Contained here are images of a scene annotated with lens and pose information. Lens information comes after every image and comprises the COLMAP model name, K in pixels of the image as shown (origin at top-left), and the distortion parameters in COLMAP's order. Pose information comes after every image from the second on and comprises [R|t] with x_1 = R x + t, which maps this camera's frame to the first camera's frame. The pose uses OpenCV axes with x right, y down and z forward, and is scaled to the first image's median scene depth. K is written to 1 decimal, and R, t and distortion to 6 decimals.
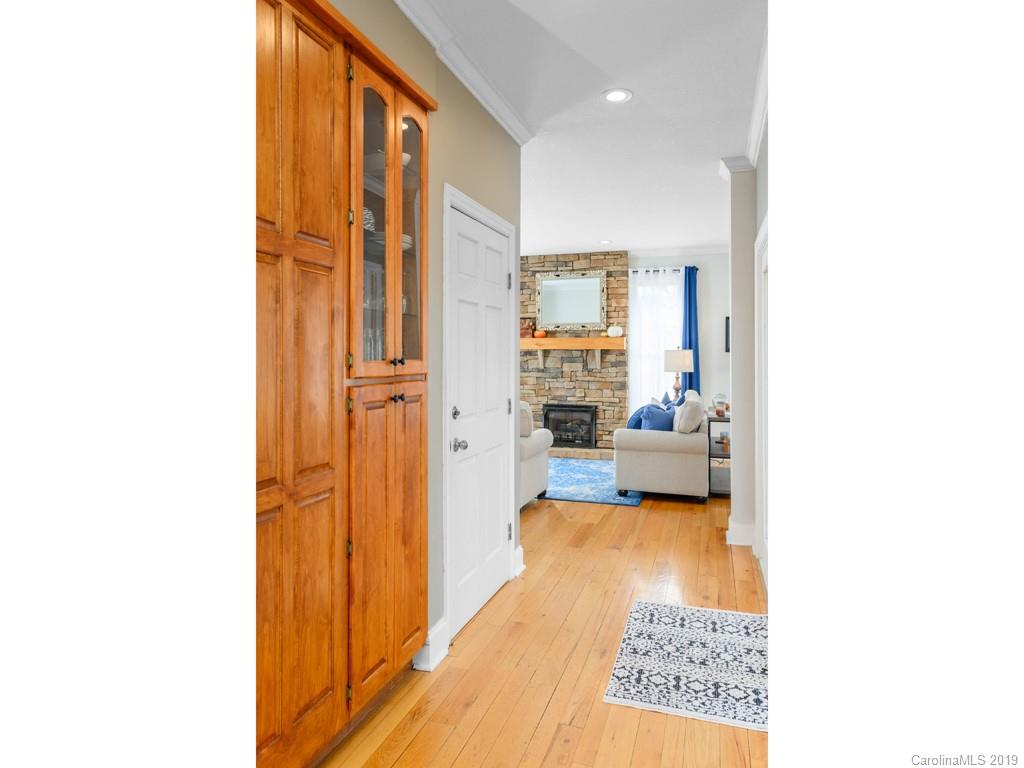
lens RADIAL K [[777.3, 0, 512.8], [0, 777.3, 379.2], [0, 0, 1]] dist [0.012341, 0.001454]
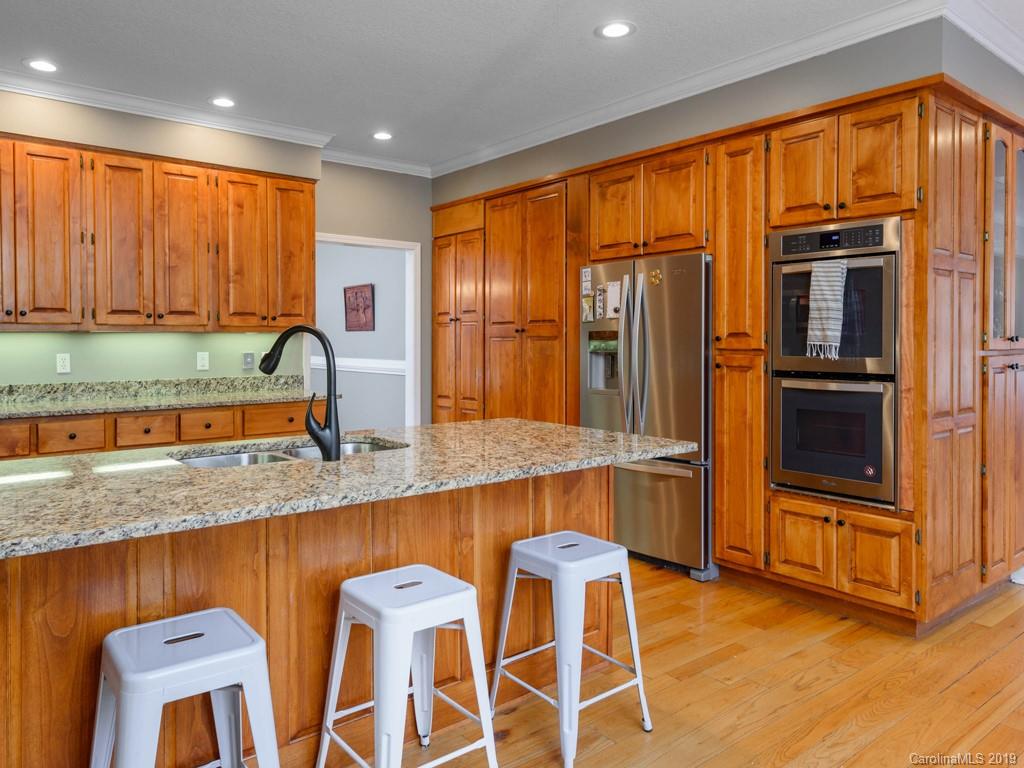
lens RADIAL K [[717.6, 0, 470.6], [0, 717.6, 349.7], [0, 0, 1]] dist [-0.000799, -0.000309]
pose [[0.786845, 0.009680, -0.617074, -0.138959], [-0.017155, 0.999834, -0.006190, 0.021994], [0.616912, 0.015457, 0.786881, -0.606804]]
